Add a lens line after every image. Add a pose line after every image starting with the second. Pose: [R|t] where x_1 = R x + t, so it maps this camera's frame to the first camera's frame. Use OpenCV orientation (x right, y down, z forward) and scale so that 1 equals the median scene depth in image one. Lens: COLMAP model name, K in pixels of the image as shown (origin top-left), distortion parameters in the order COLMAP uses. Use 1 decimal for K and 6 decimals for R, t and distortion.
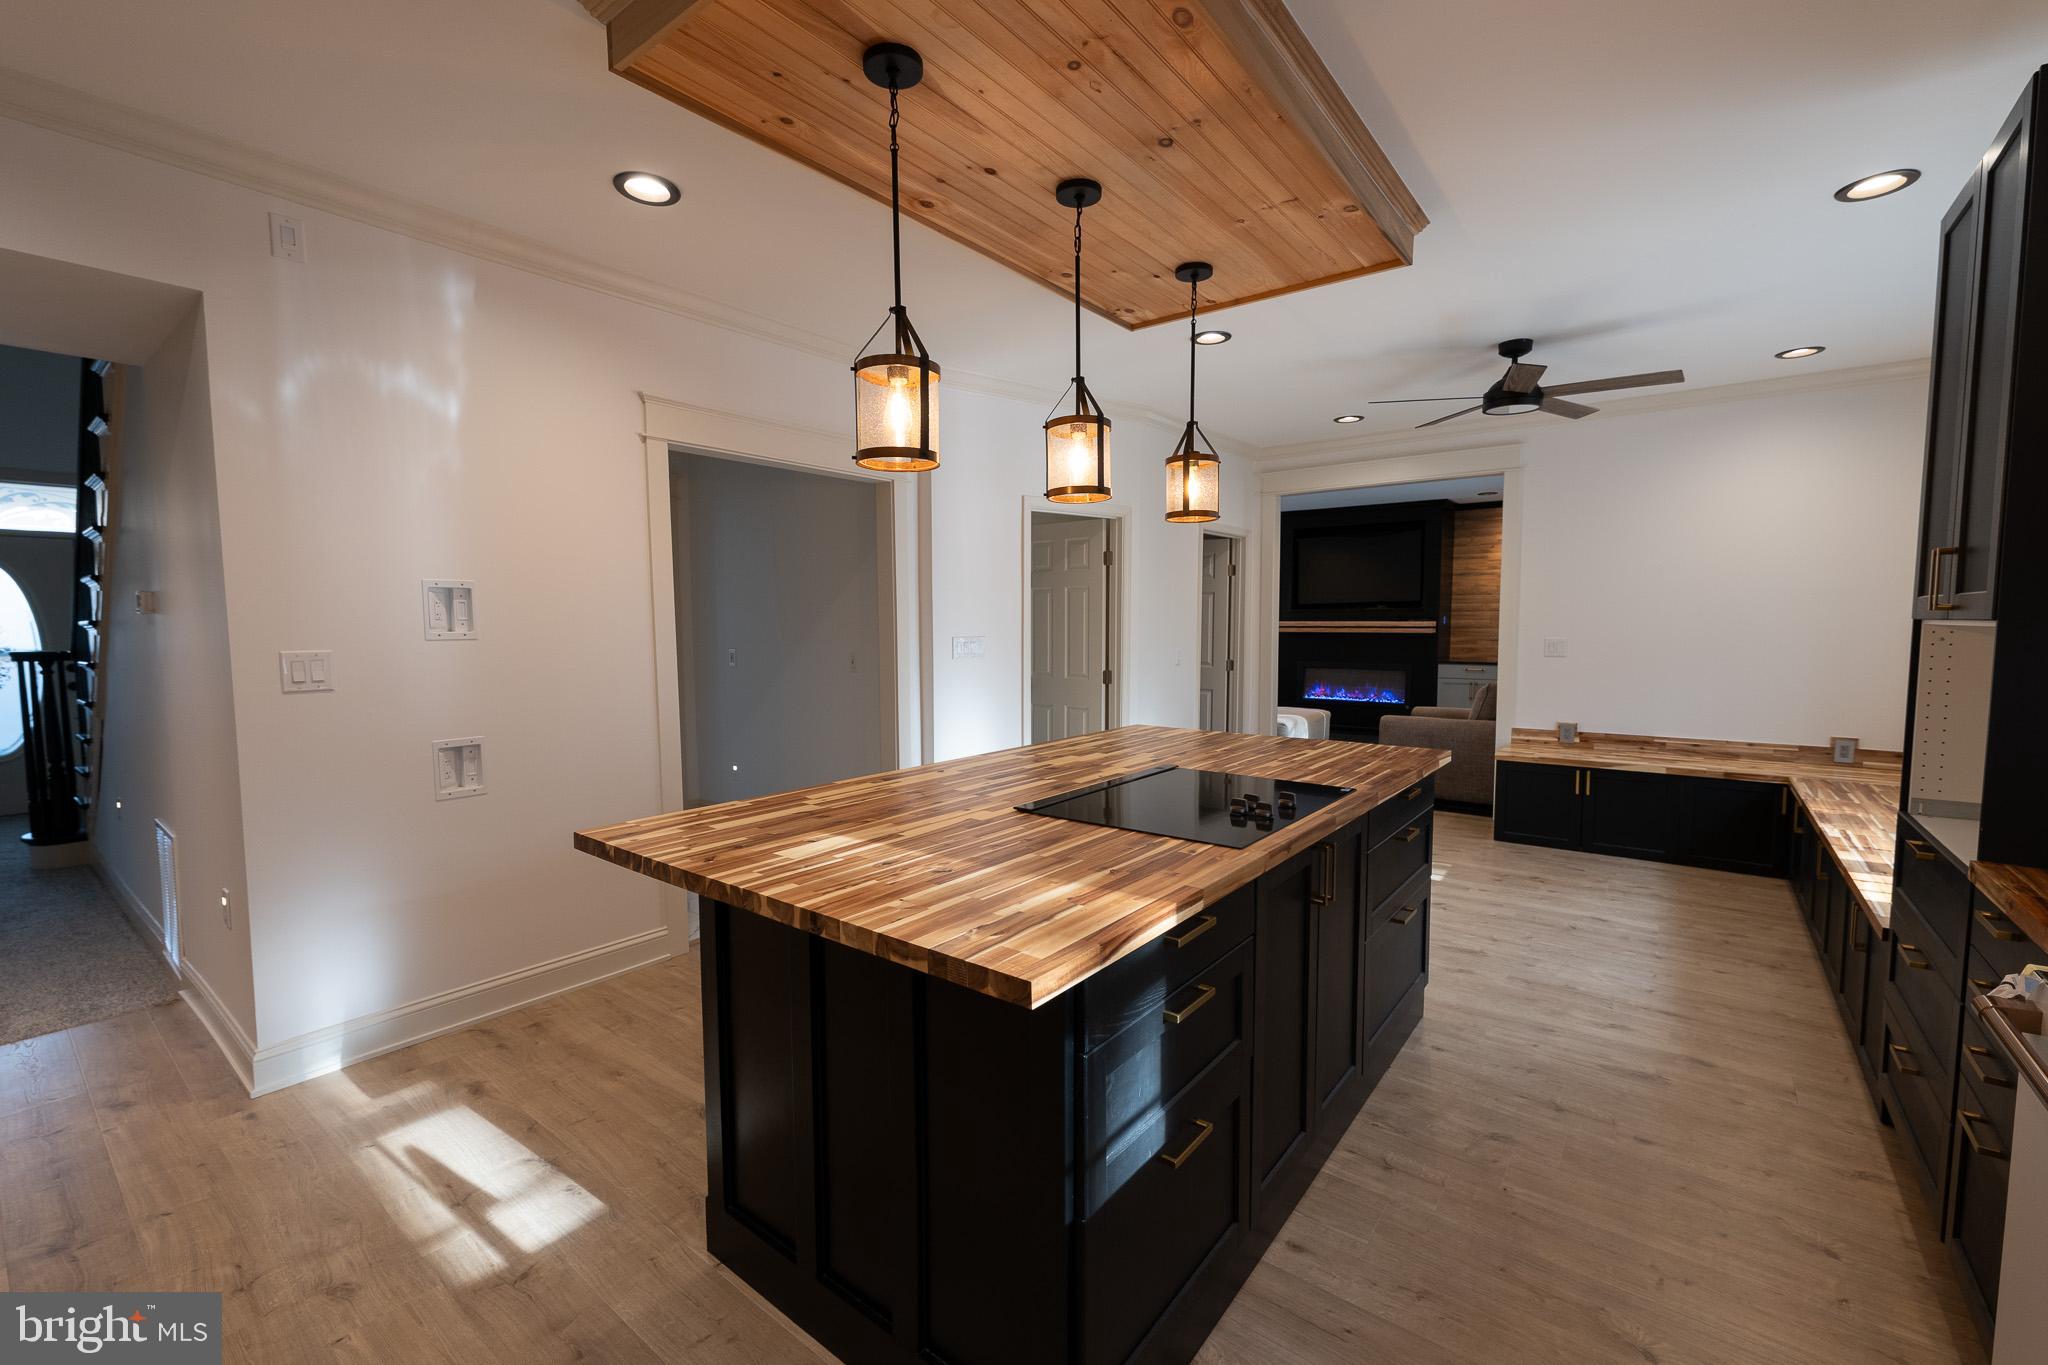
lens RADIAL K [[846.2, 0, 1004.8], [0, 846.2, 681.5], [0, 0, 1]] dist [-0.001391, -0.000302]
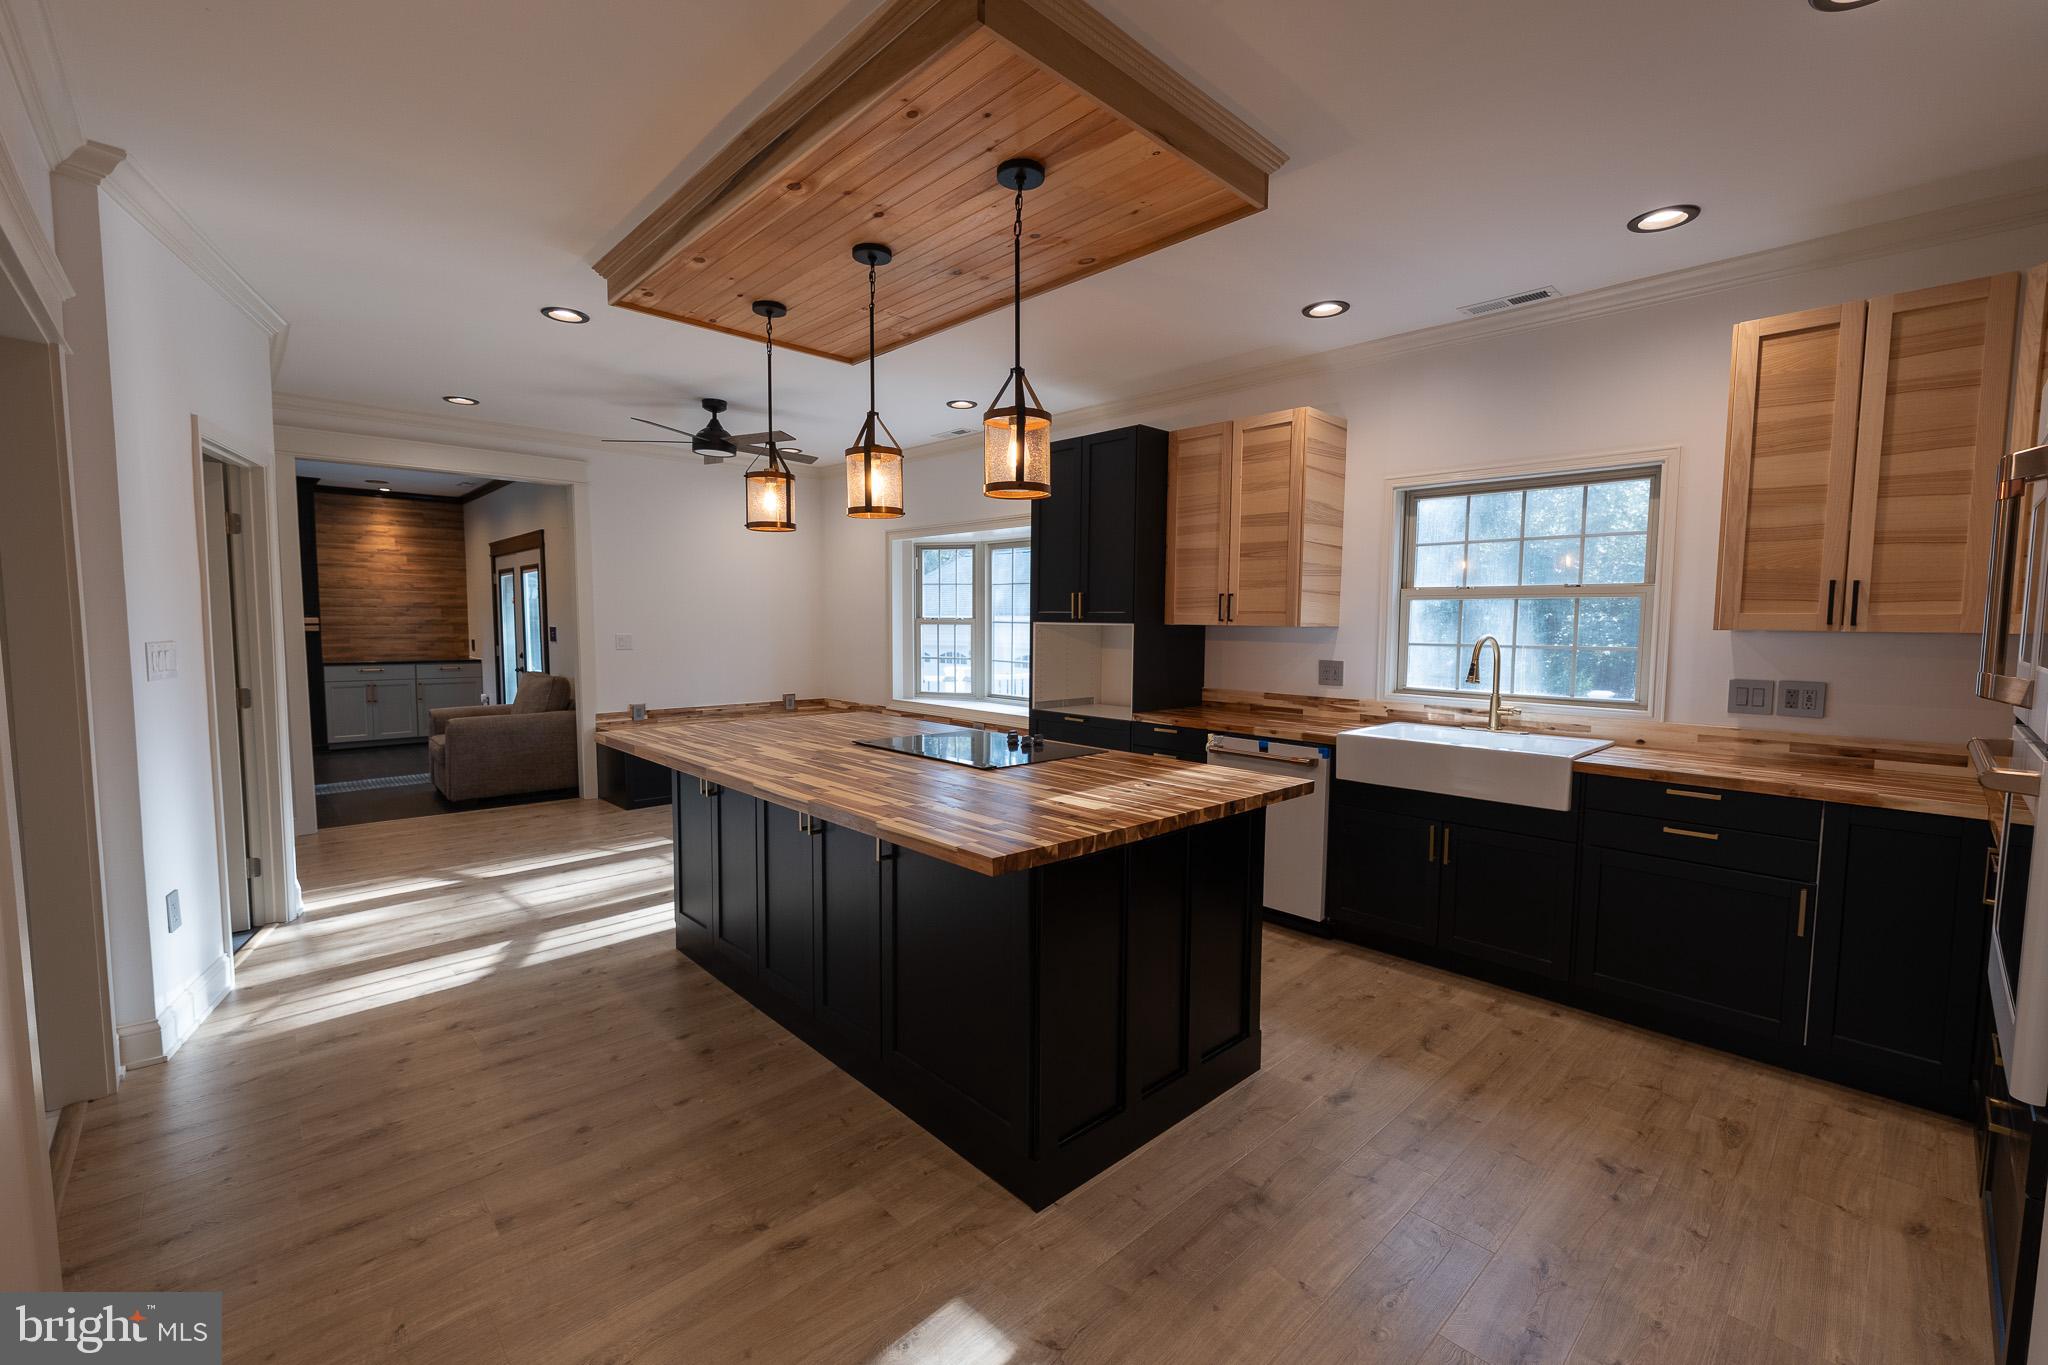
lens RADIAL K [[846.2, 0, 1026.1], [0, 846.2, 686.1], [0, 0, 1]] dist [-0.001391, -0.000302]
pose [[0.144095, -0.070933, 0.987018, -0.248777], [0.061515, 0.996141, 0.062608, -0.010239], [-0.987650, 0.051695, 0.147902, 0.150394]]
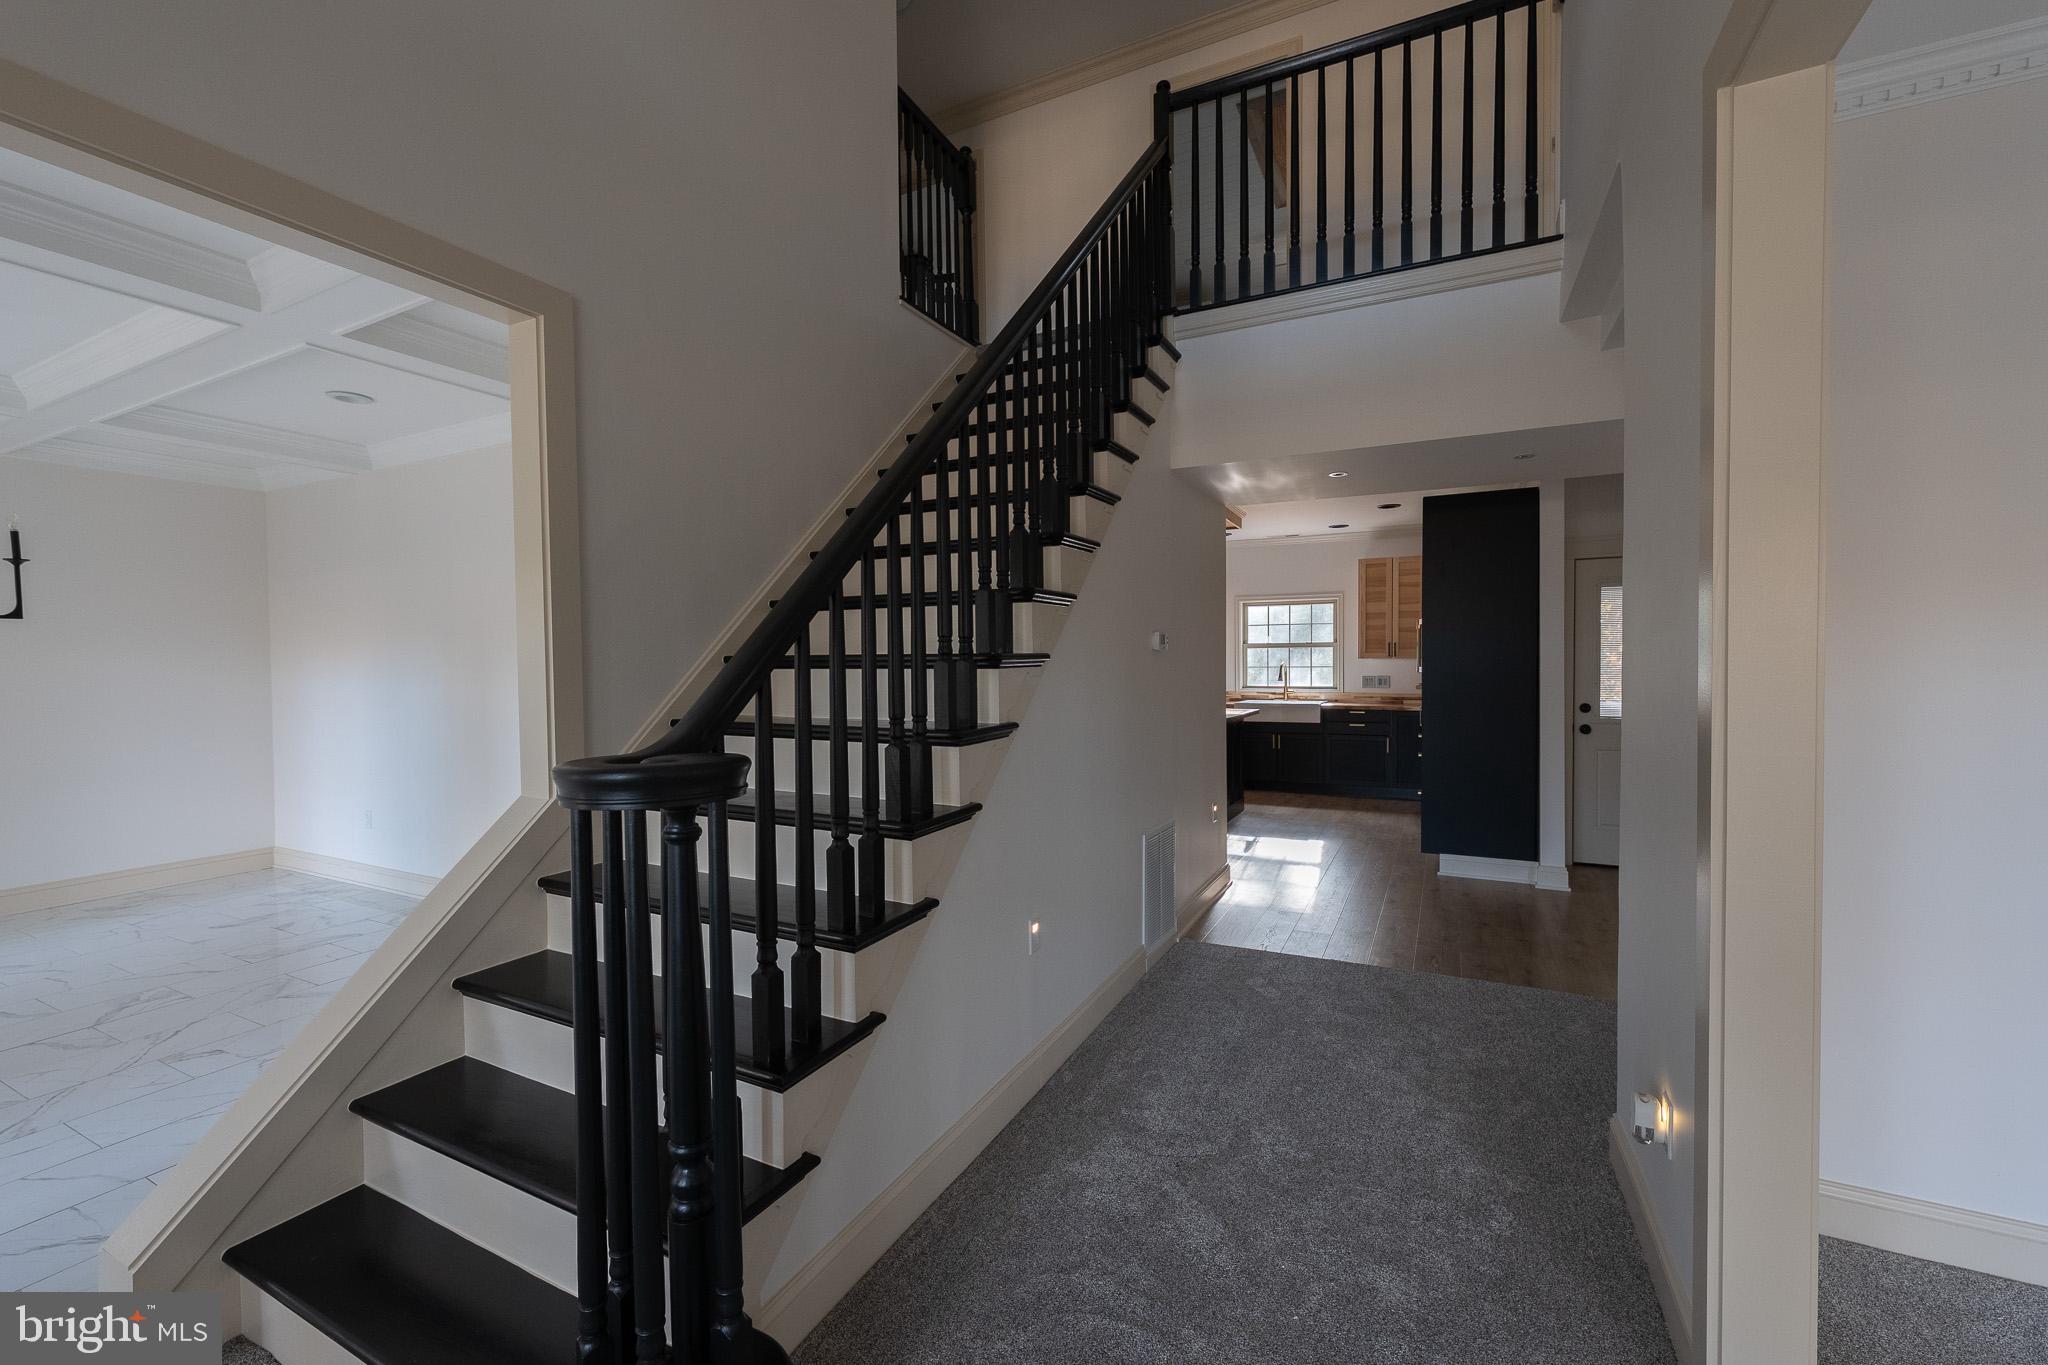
lens RADIAL K [[816.6, 0, 1020.9], [0, 816.6, 682.5], [0, 0, 1]] dist [0.002465, 0.000215]
pose [[-0.193742, -0.016345, 0.980916, -0.519177], [0.077614, 0.996472, 0.031934, -0.020132], [-0.977977, 0.082320, -0.191790, 0.343834]]
